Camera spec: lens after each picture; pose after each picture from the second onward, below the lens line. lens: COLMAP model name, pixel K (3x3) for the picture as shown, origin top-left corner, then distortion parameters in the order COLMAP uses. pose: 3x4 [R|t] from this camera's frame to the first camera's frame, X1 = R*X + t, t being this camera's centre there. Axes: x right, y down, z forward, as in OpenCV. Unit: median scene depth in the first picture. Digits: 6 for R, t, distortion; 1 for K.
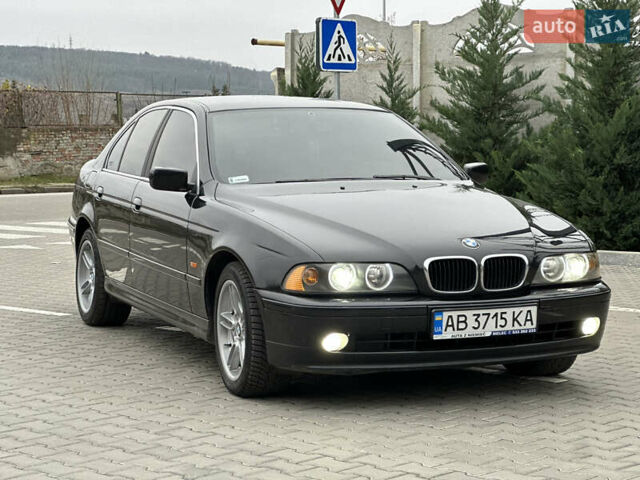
lens RADIAL K [[1430.6, 0, 320.0], [0, 1430.6, 240.0], [0, 0, 1]] dist [0.104815, 0.733909]
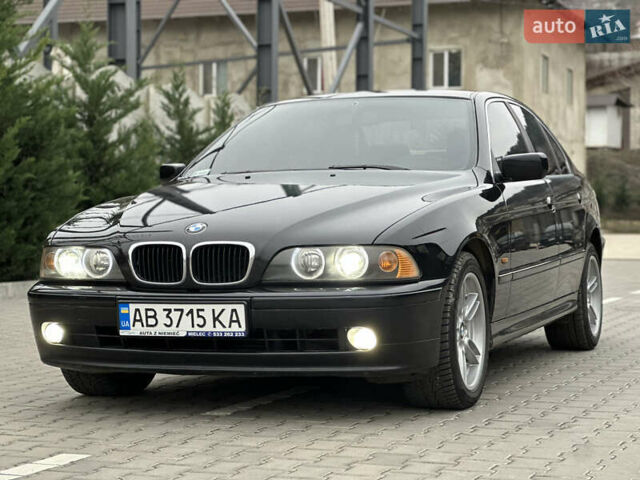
lens RADIAL K [[1430.6, 0, 320.0], [0, 1430.6, 240.0], [0, 0, 1]] dist [0.104815, 0.733909]
pose [[0.724201, 0.007740, -0.689546, 0.749980], [-0.042771, 0.998516, -0.033712, 0.035018], [0.688261, 0.053907, 0.723457, 0.437297]]
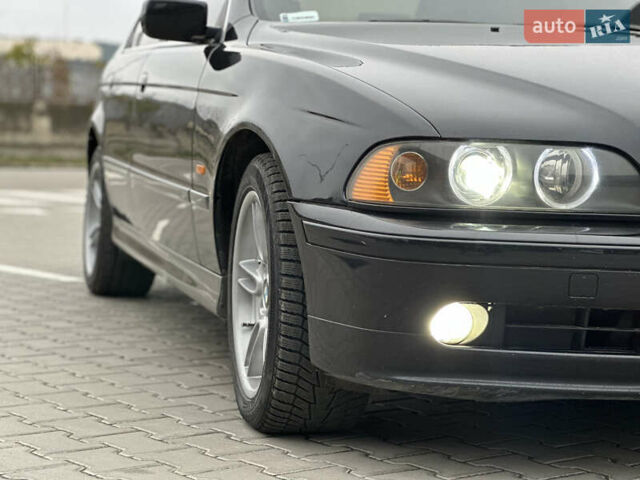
lens RADIAL K [[1430.6, 0, 320.0], [0, 1430.6, 240.0], [0, 0, 1]] dist [0.104815, 0.733909]
pose [[0.992390, 0.040880, -0.116149, 0.018221], [-0.041650, 0.999123, -0.004215, 0.048597], [0.115875, 0.009020, 0.993223, 0.551507]]
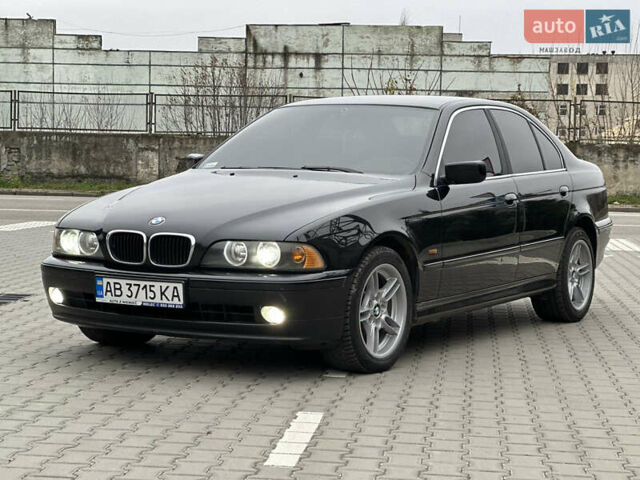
lens RADIAL K [[1430.6, 0, 320.0], [0, 1430.6, 240.0], [0, 0, 1]] dist [0.104815, 0.733909]
pose [[0.602407, 0.068606, -0.795235, 1.053182], [-0.083970, 0.996218, 0.022336, -0.018245], [0.793760, 0.053320, 0.605889, 0.441249]]
